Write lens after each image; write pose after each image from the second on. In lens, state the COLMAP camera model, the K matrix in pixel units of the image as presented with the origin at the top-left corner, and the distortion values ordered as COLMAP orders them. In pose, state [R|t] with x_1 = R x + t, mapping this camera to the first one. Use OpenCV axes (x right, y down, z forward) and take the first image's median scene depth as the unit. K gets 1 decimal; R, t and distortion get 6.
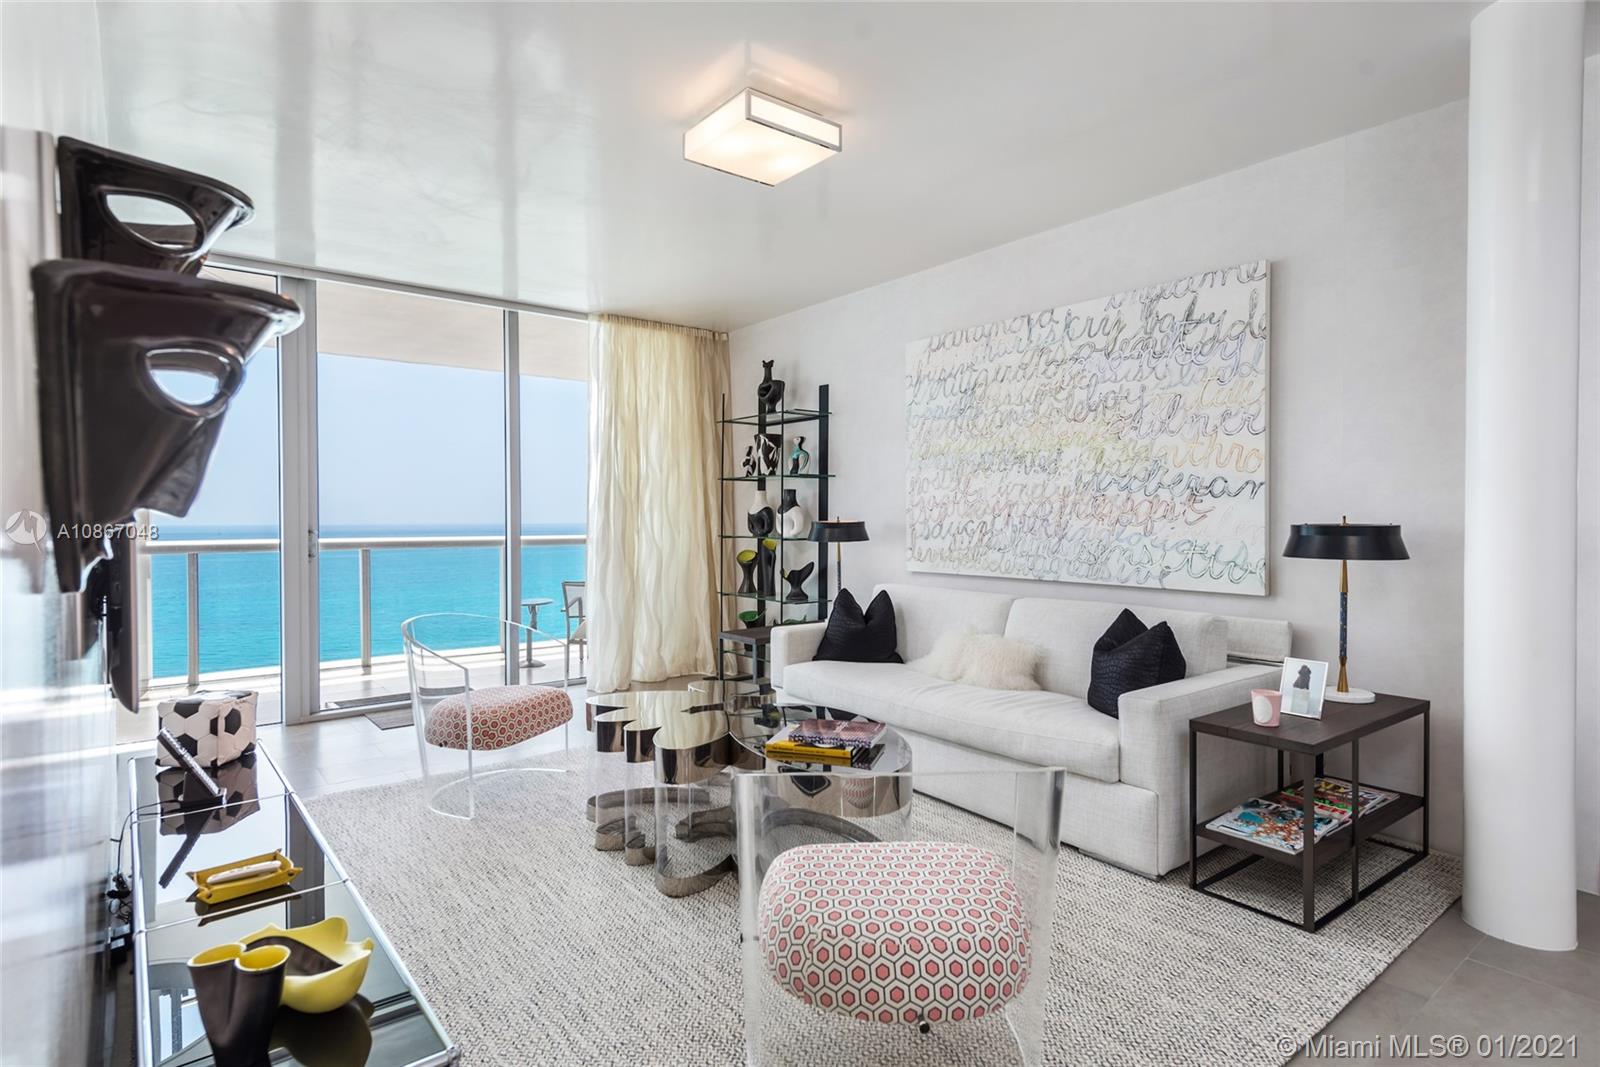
lens RADIAL K [[824.6, 0, 800.0], [0, 824.6, 533.5], [0, 0, 1]] dist [0.005634, -0.000148]
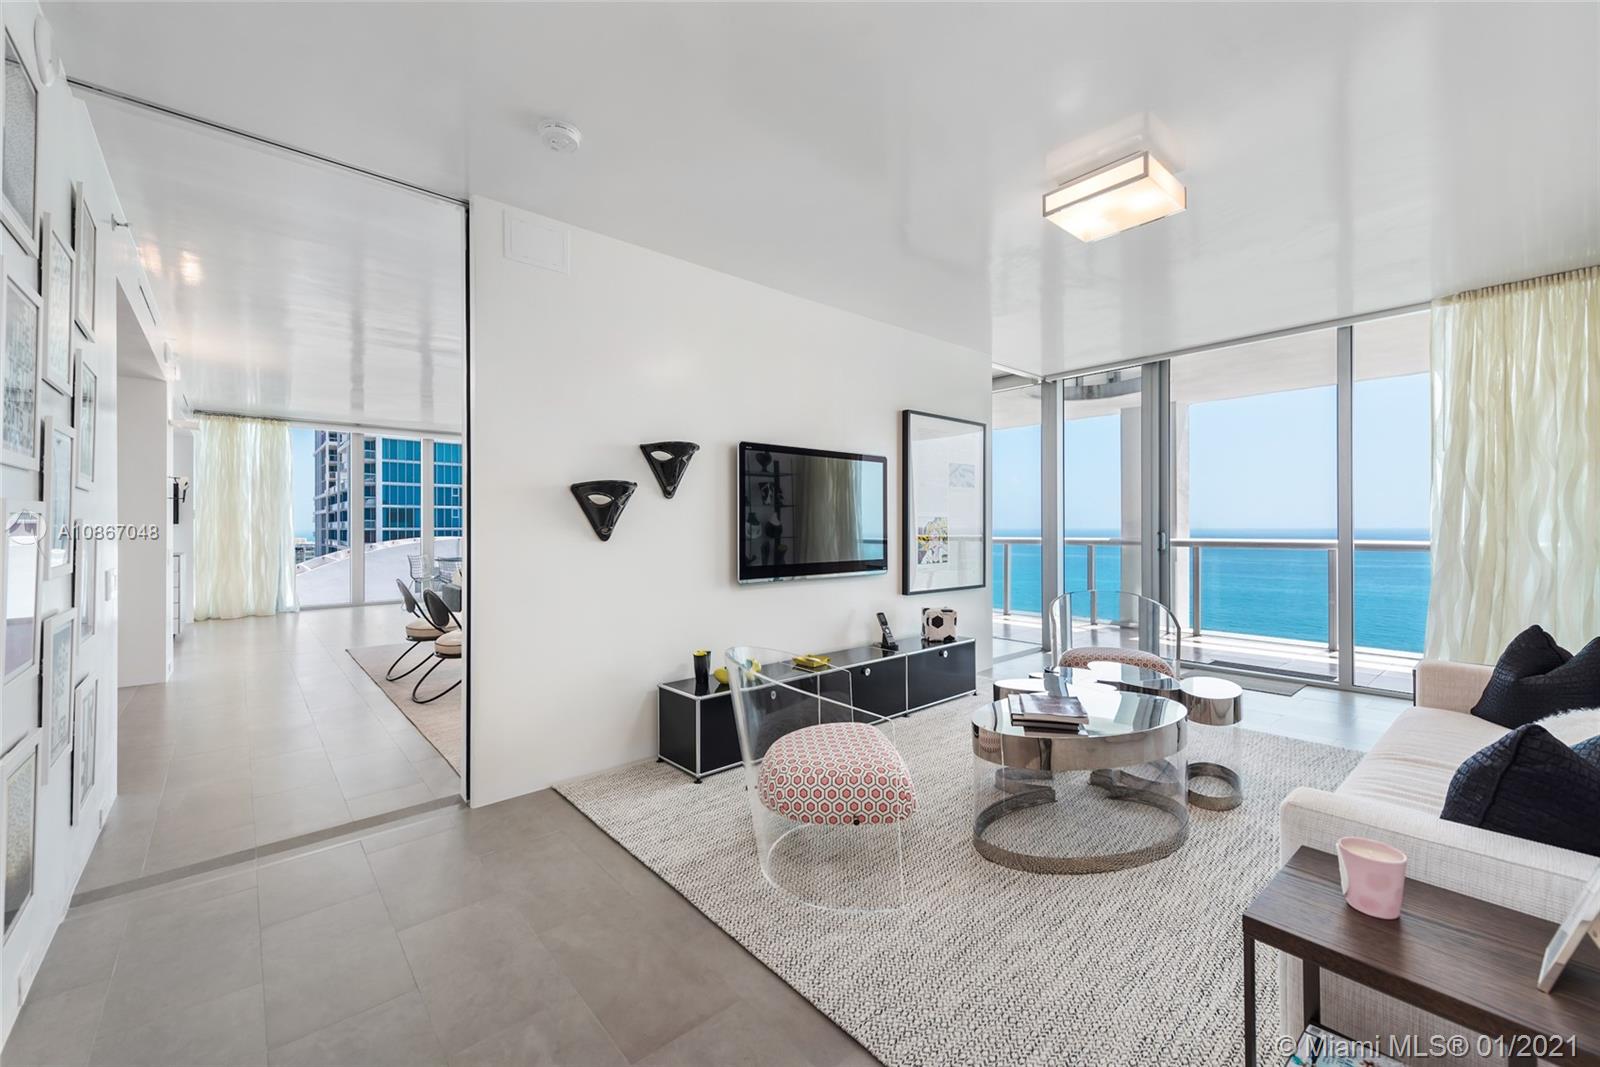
lens RADIAL K [[639.8, 0, 798.1], [0, 639.8, 525.2], [0, 0, 1]] dist [0.013754, 0.000069]
pose [[0.040292, 0.001165, -0.999187, 0.630196], [-0.012916, 0.999916, 0.000645, -0.010748], [0.999104, 0.012879, 0.040303, 0.387226]]
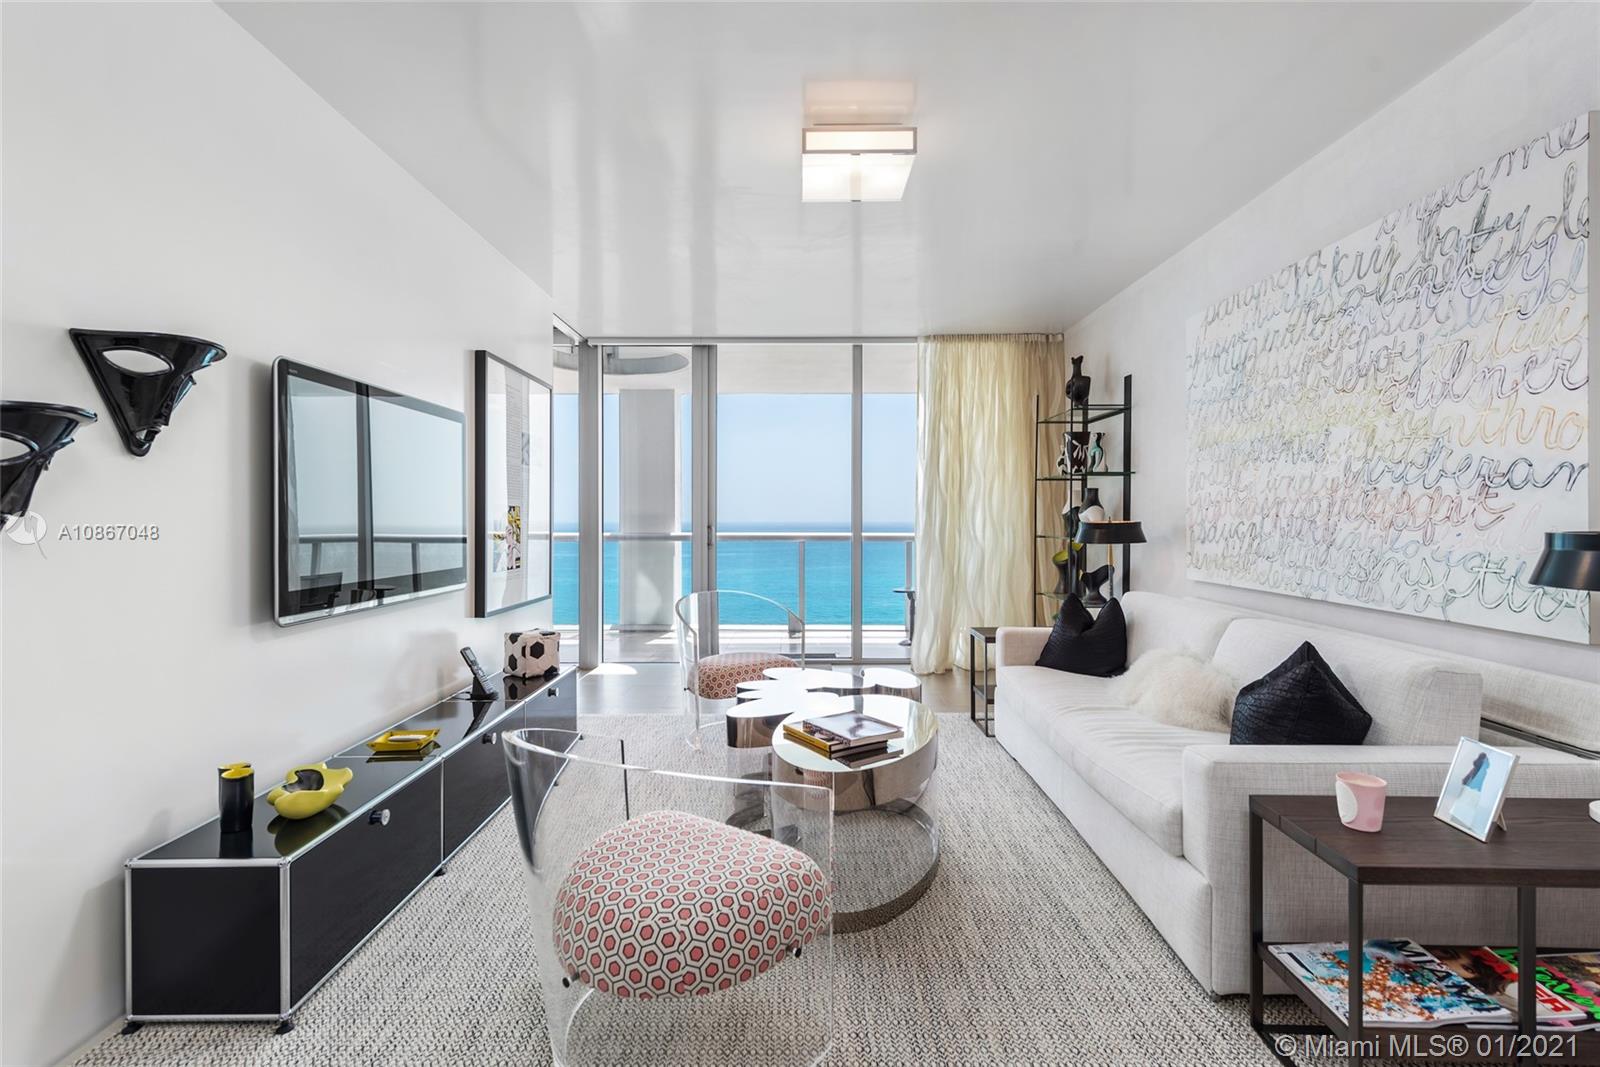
lens RADIAL K [[752.9, 0, 798.3], [0, 752.9, 521.2], [0, 0, 1]] dist [0.016443, -0.007821]
pose [[0.776548, 0.005236, -0.630036, 0.385904], [-0.013140, 0.999883, -0.007886, -0.005103], [0.629921, 0.014403, 0.776526, 0.144007]]
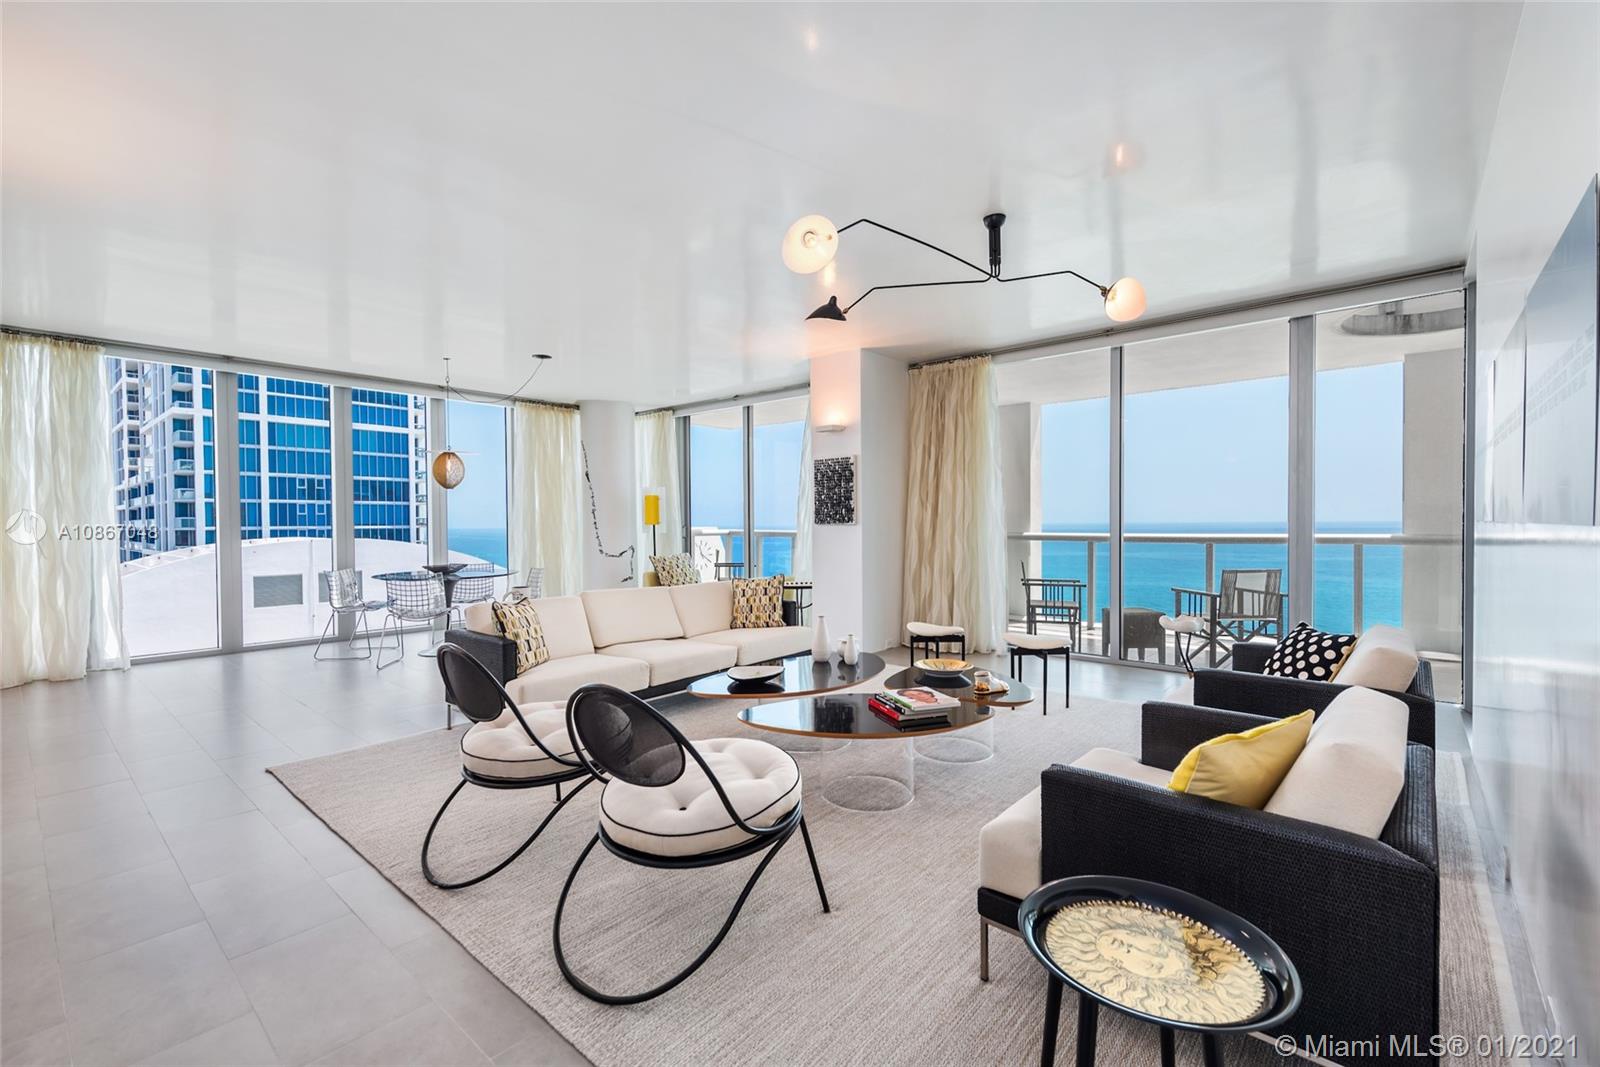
lens RADIAL K [[699.3, 0, 798.4], [0, 699.3, 529.7], [0, 0, 1]] dist [0.003600, 0.000614]
pose [[0.173864, 0.012417, -0.984691, 0.571938], [-0.007837, 0.999906, 0.011225, -0.009689], [0.984738, 0.005765, 0.173945, 0.339331]]
